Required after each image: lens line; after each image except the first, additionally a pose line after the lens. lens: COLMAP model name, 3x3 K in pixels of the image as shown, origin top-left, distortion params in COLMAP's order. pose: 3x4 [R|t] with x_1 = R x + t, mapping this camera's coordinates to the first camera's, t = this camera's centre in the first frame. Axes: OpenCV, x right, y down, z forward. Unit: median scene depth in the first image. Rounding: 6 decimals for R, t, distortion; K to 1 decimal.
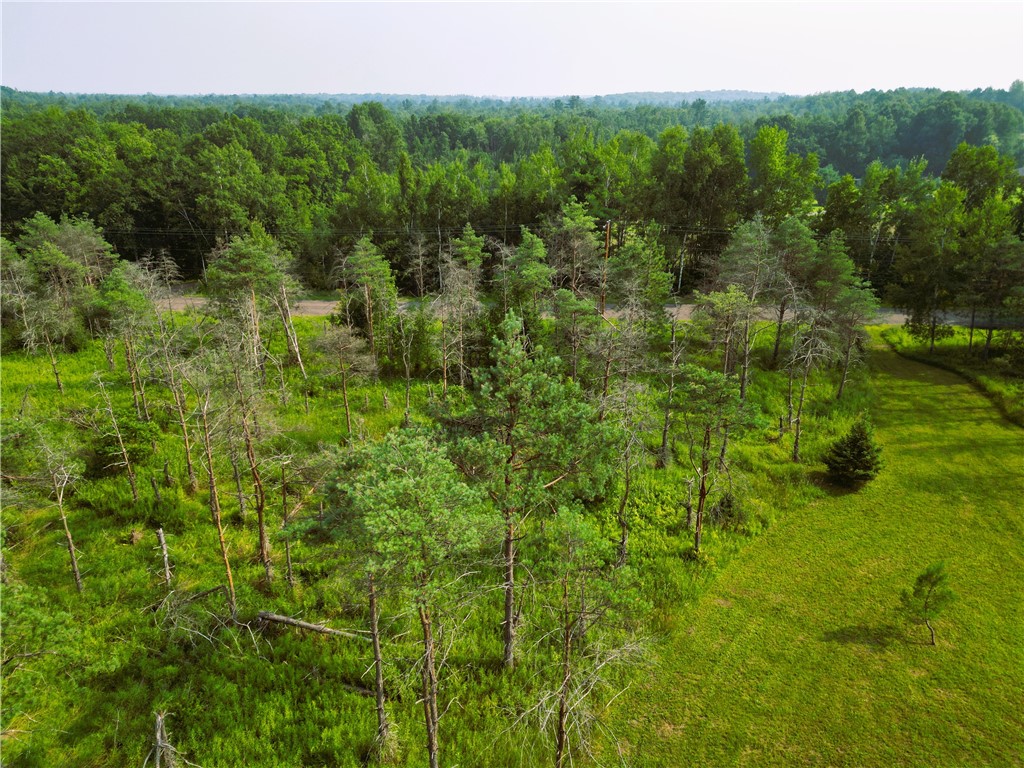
lens RADIAL K [[715.5, 0, 511.4], [0, 715.5, 382.7], [0, 0, 1]] dist [0.077226, -0.069086]
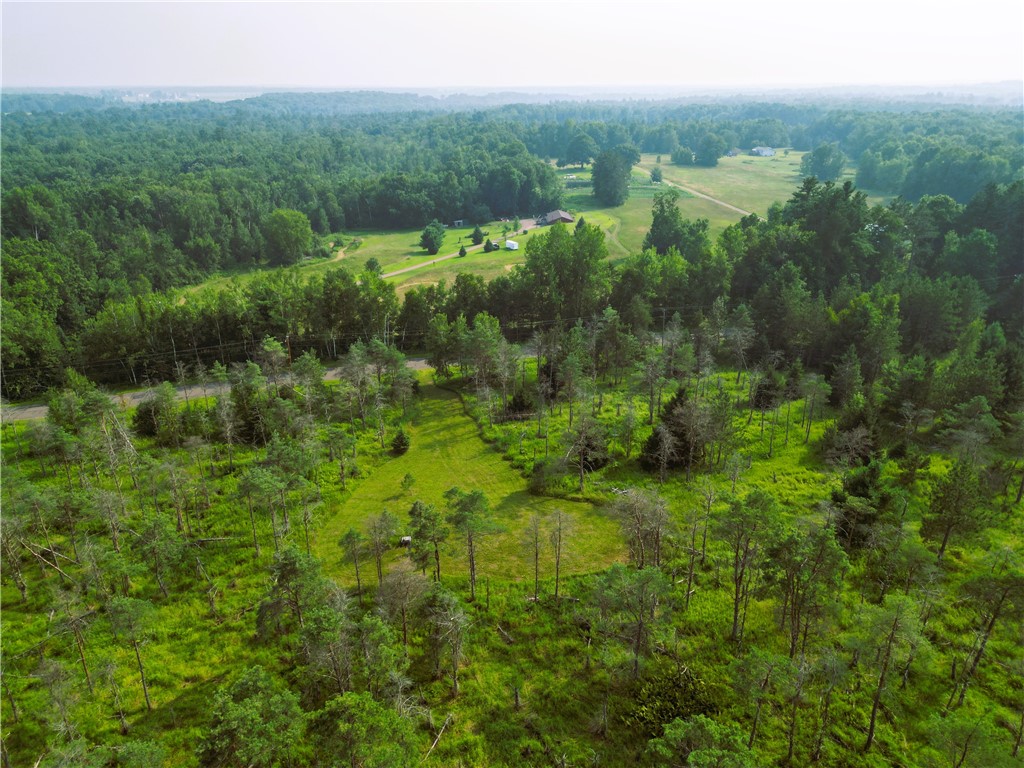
lens RADIAL K [[715.5, 0, 515.7], [0, 715.5, 381.2], [0, 0, 1]] dist [0.077226, -0.069086]
pose [[0.898544, -0.170779, 0.404293, -0.168813], [0.163435, 0.985135, 0.052899, -0.173381], [-0.407317, 0.018544, 0.913099, -1.458534]]
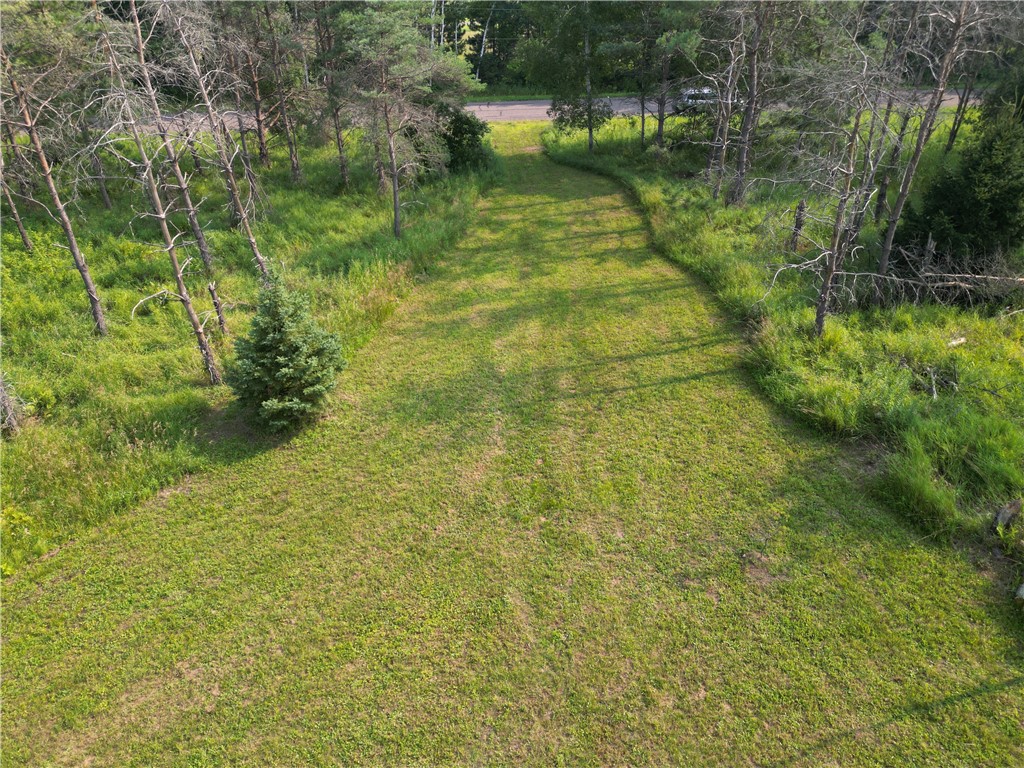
lens RADIAL K [[715.5, 0, 511.7], [0, 715.5, 386.8], [0, 0, 1]] dist [0.077226, -0.069086]
pose [[0.969194, -0.129819, 0.209306, 0.460890], [0.083989, 0.973078, 0.214626, 0.026461], [-0.231534, -0.190435, 0.954006, 0.479218]]
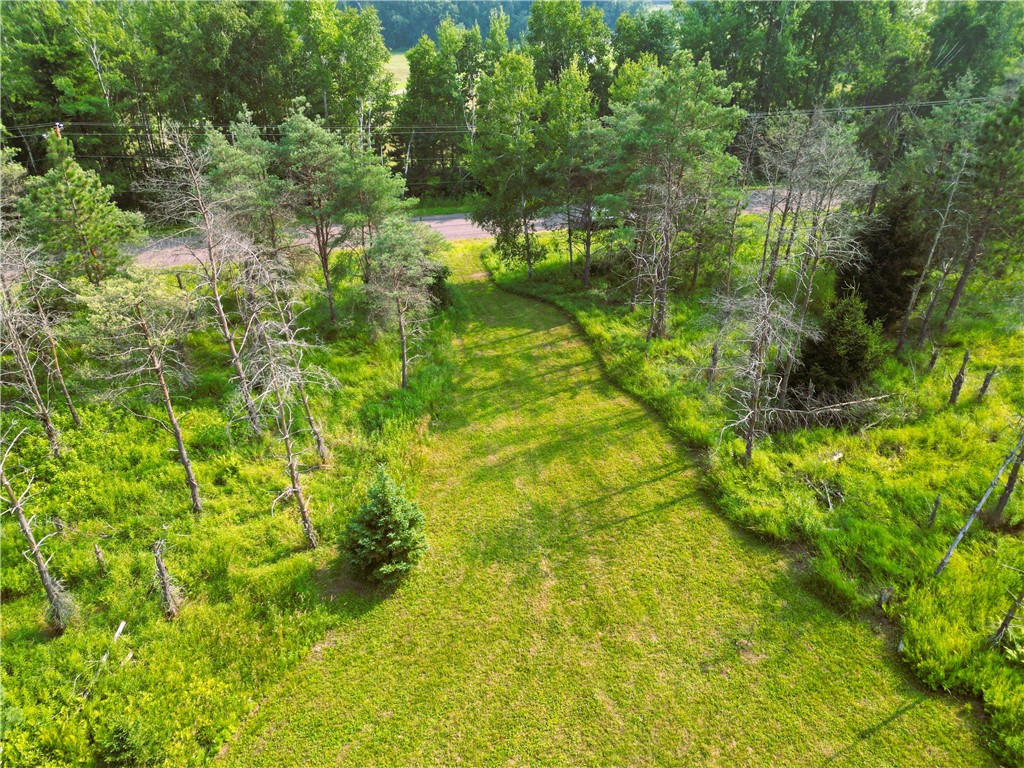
lens RADIAL K [[715.5, 0, 512.8], [0, 715.5, 387.7], [0, 0, 1]] dist [0.077226, -0.069086]
pose [[0.909895, -0.208042, 0.358901, 0.339732], [0.144761, 0.970006, 0.195275, -0.108949], [-0.388761, -0.125725, 0.912720, 0.377427]]
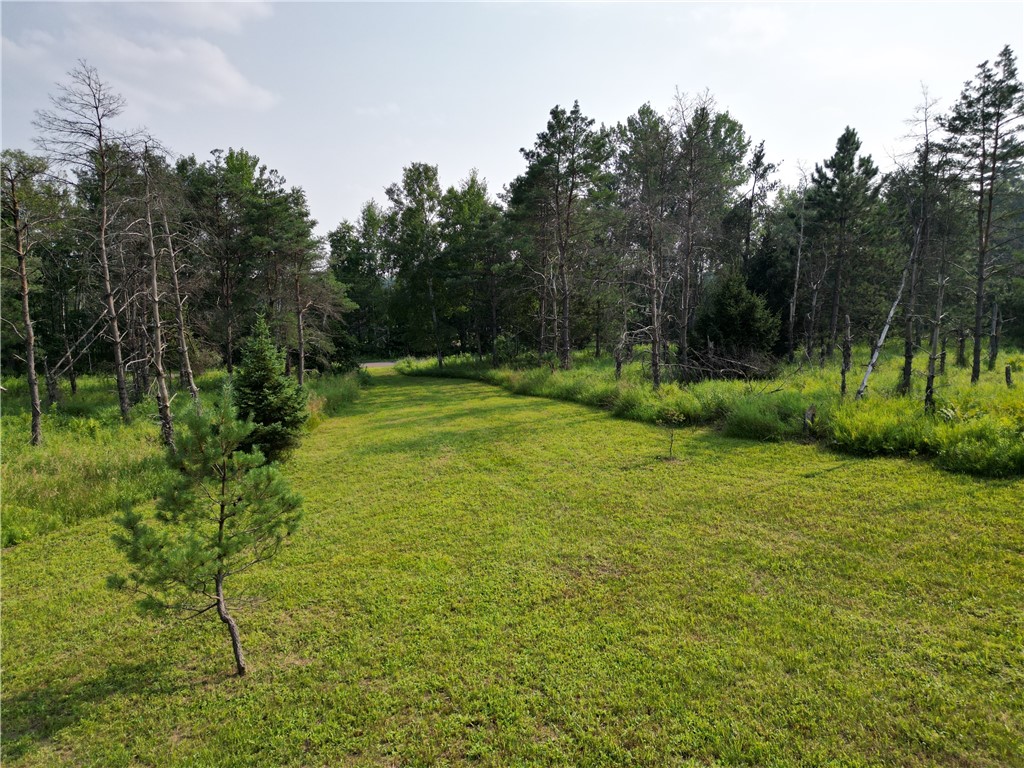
lens RADIAL K [[715.5, 0, 515.2], [0, 715.5, 378.6], [0, 0, 1]] dist [0.077226, -0.069086]
pose [[0.858643, -0.051177, 0.510012, 0.327362], [0.182631, 0.960248, -0.211116, 0.201293], [-0.478934, 0.274417, 0.833857, 0.413587]]
